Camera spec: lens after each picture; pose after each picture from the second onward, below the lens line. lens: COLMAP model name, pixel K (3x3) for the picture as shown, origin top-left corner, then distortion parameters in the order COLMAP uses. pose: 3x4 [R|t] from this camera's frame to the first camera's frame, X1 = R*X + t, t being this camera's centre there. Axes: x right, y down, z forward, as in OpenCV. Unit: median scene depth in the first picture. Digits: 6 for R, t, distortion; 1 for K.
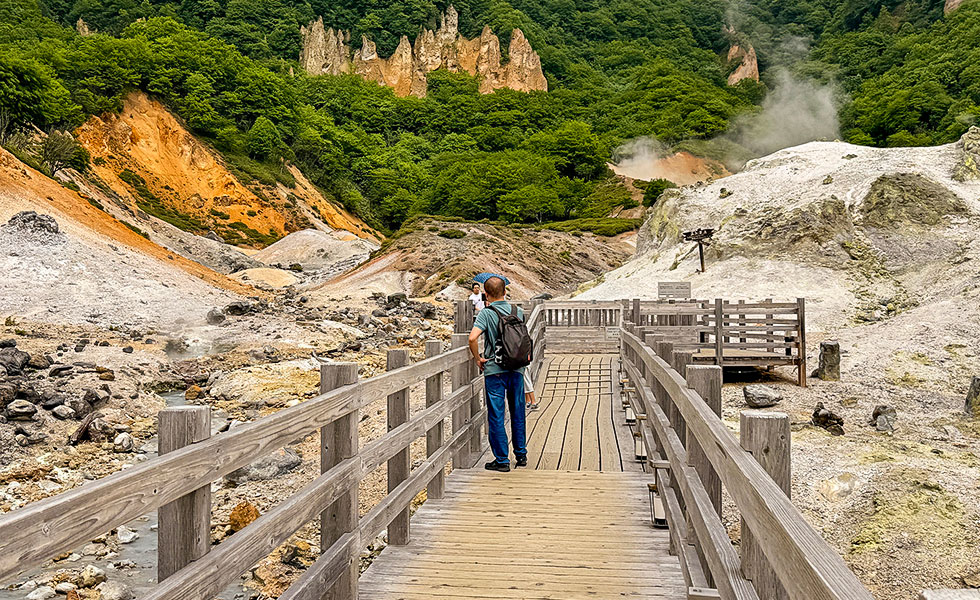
lens RADIAL K [[973.3, 0, 473.8], [0, 973.3, 315.0], [0, 0, 1]] dist [0.047929, 0.000000]
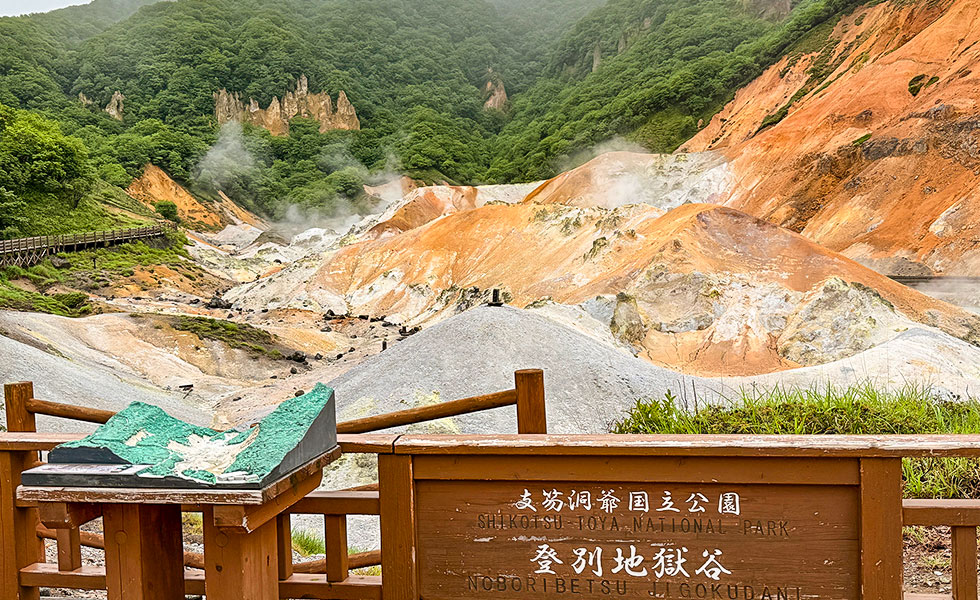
lens RADIAL K [[973.3, 0, 491.0], [0, 973.3, 318.6], [0, 0, 1]] dist [0.047929, 0.000000]
pose [[0.993082, -0.050400, 0.106059, 0.104882], [0.043825, 0.997023, 0.063439, 0.011113], [-0.108941, -0.058352, 0.992334, -0.776433]]
